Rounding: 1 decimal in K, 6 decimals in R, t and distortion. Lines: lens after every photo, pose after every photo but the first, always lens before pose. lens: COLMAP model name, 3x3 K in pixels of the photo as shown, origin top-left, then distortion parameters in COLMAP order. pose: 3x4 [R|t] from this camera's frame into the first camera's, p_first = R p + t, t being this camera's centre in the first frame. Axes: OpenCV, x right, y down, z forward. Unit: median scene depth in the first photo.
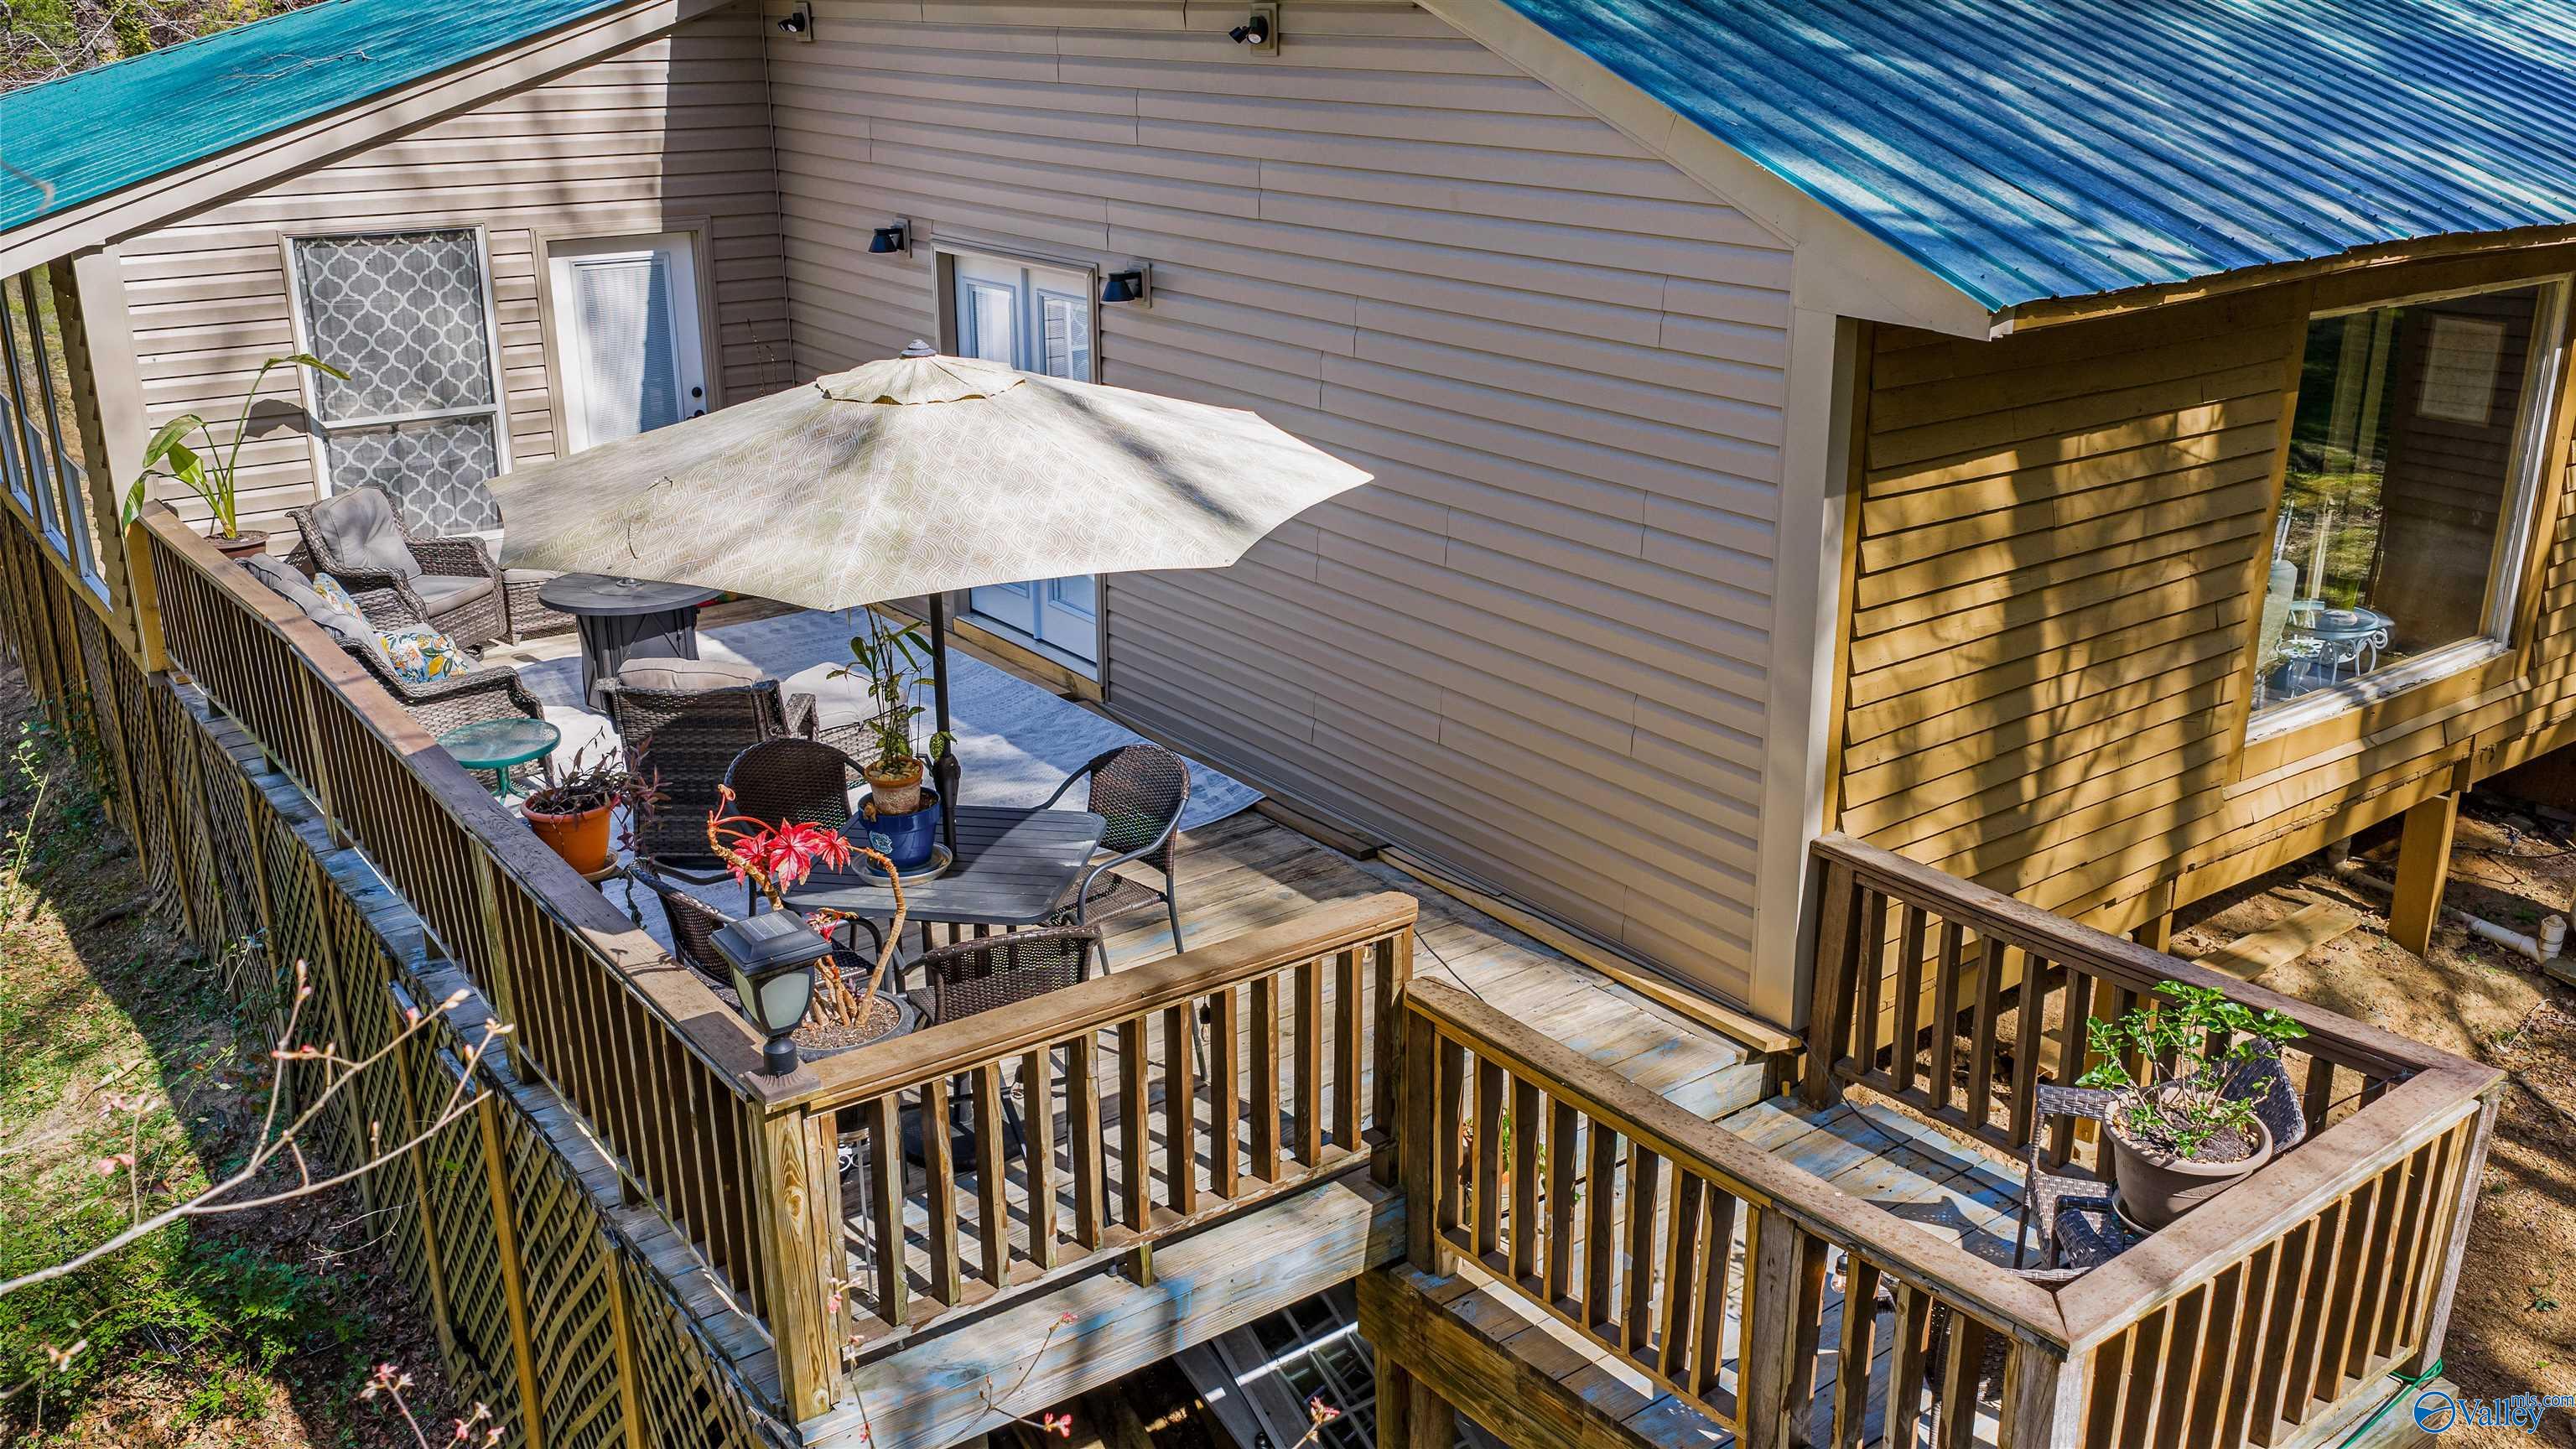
lens RADIAL K [[2151.0, 0, 1280.6], [0, 2151.0, 735.6], [0, 0, 1]] dist [-0.004584, -0.008193]
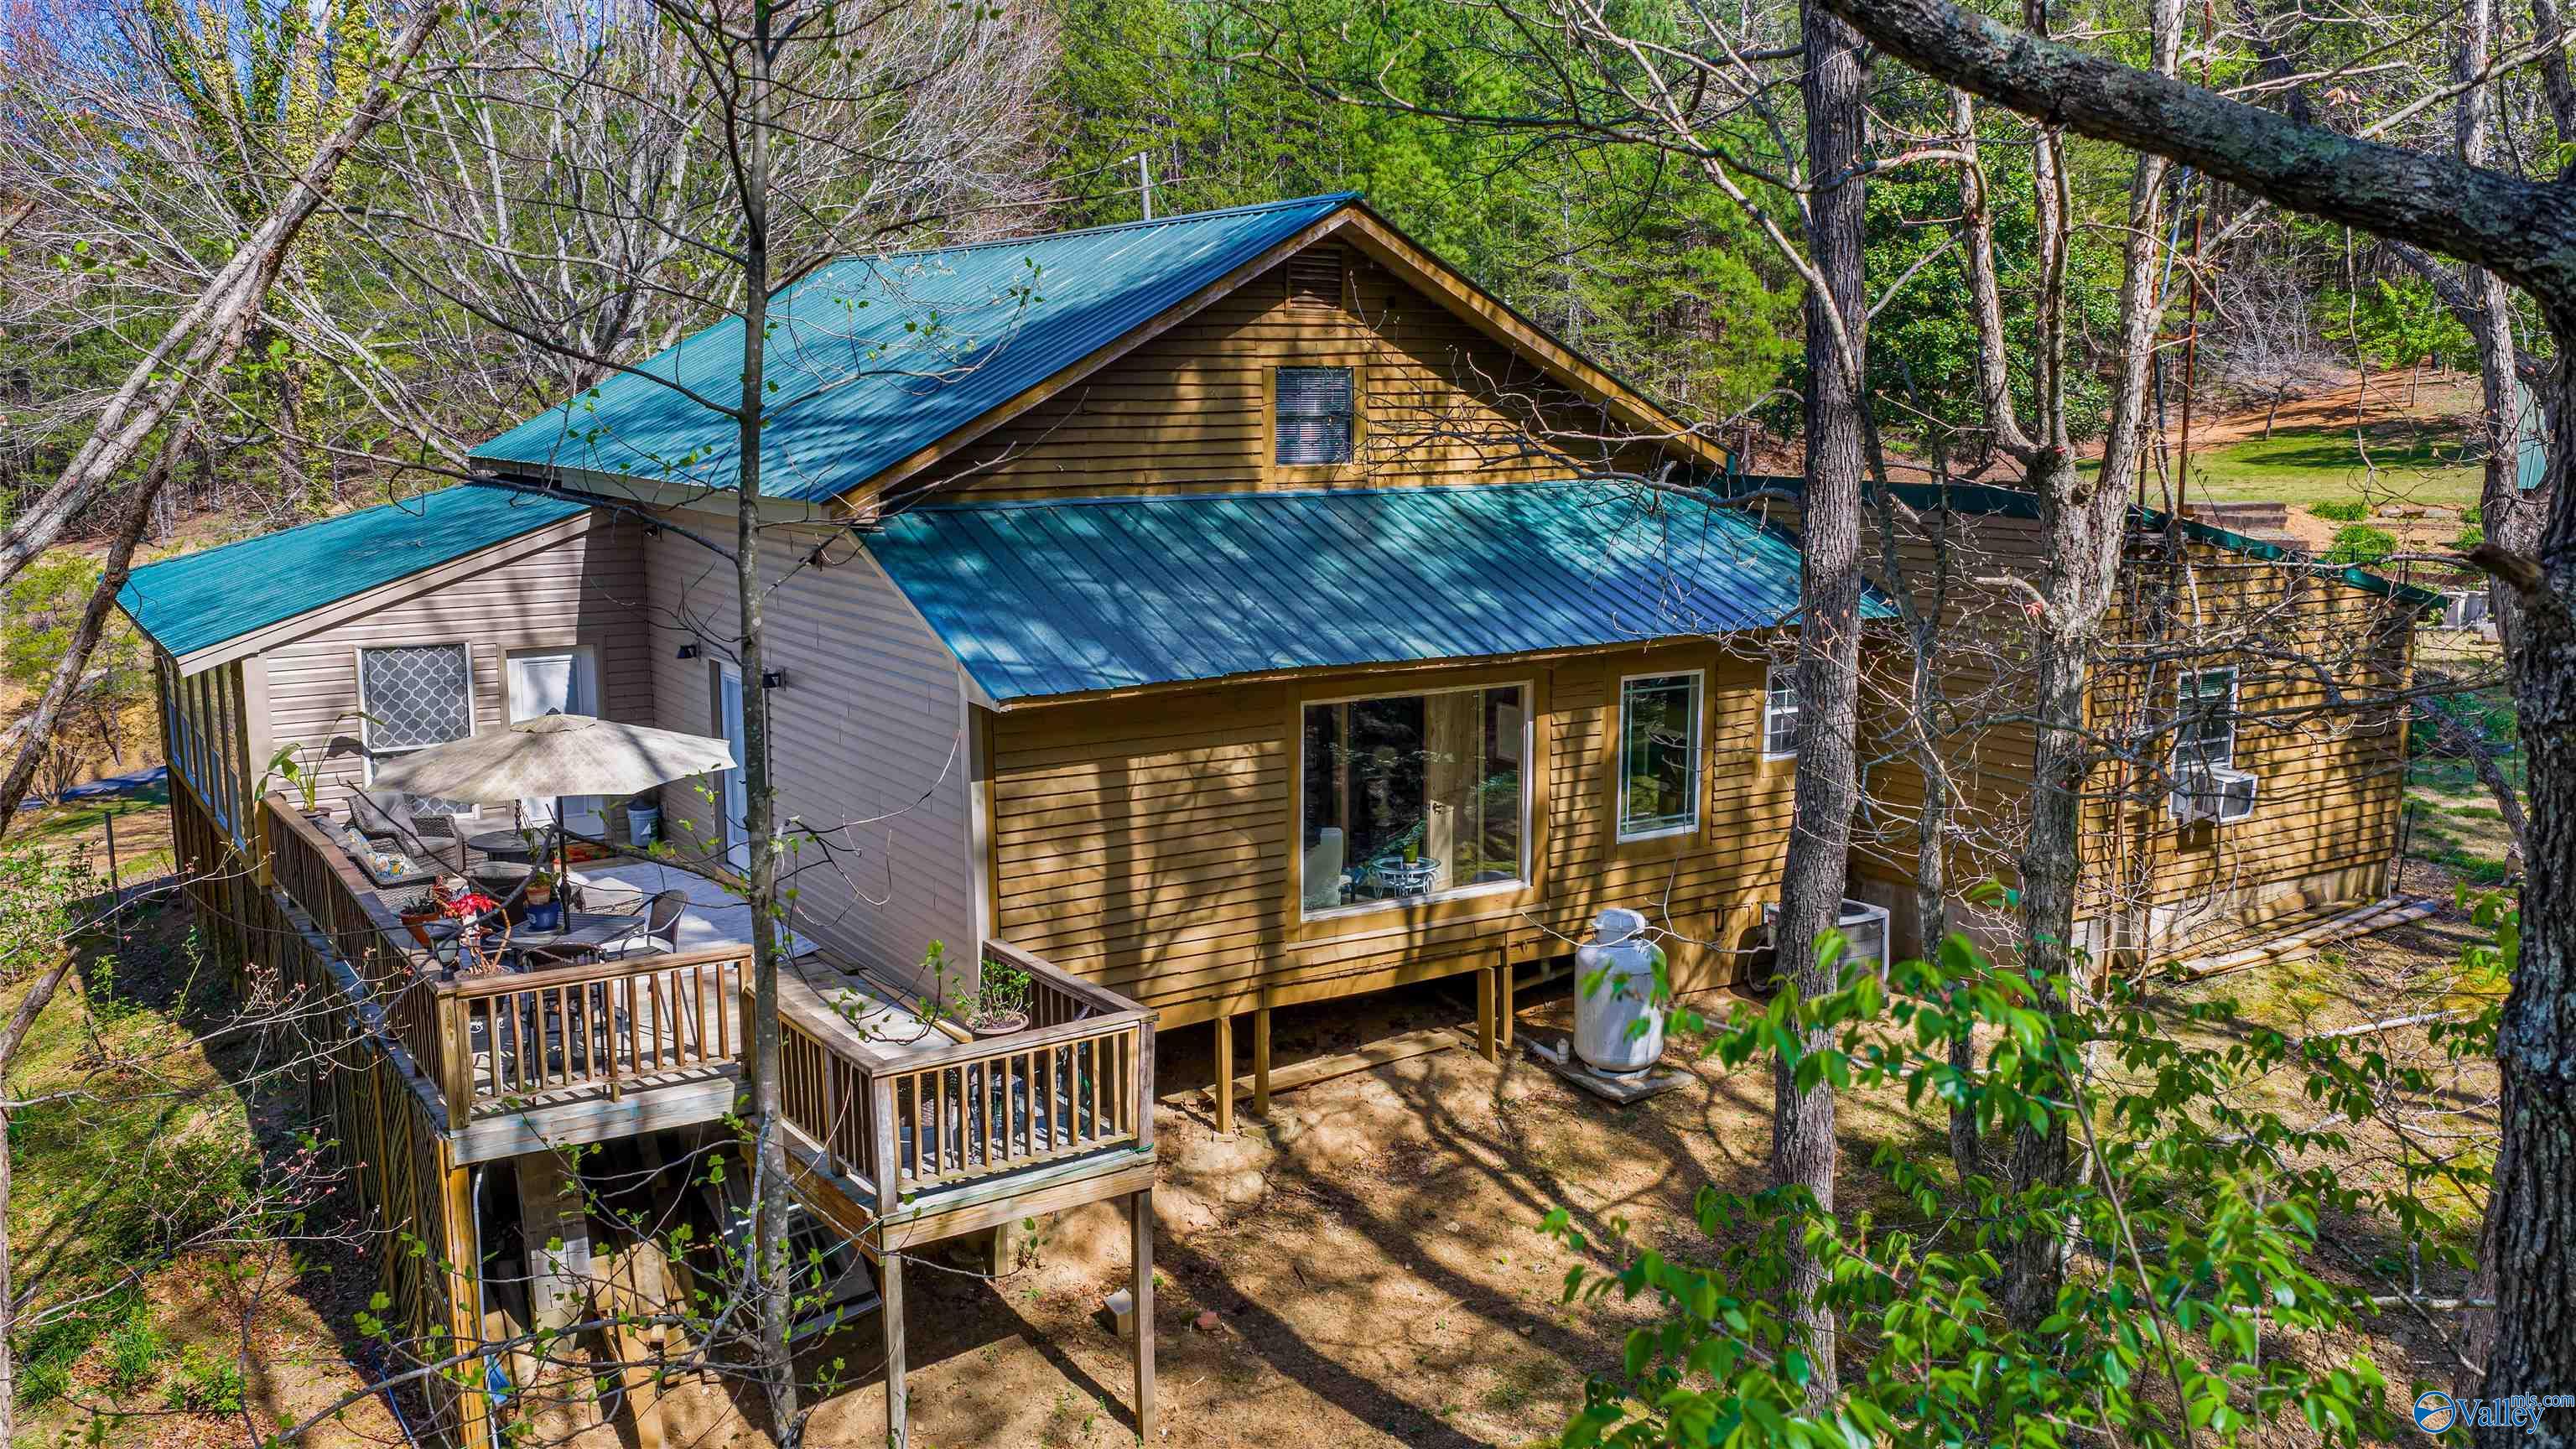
lens RADIAL K [[2151.0, 0, 1296.9], [0, 2151.0, 725.4], [0, 0, 1]] dist [-0.004584, -0.008193]
pose [[0.997774, 0.010961, -0.065783, 0.462105], [-0.022275, 0.984529, -0.173800, 0.133999], [0.062860, 0.174878, 0.982581, -0.745543]]
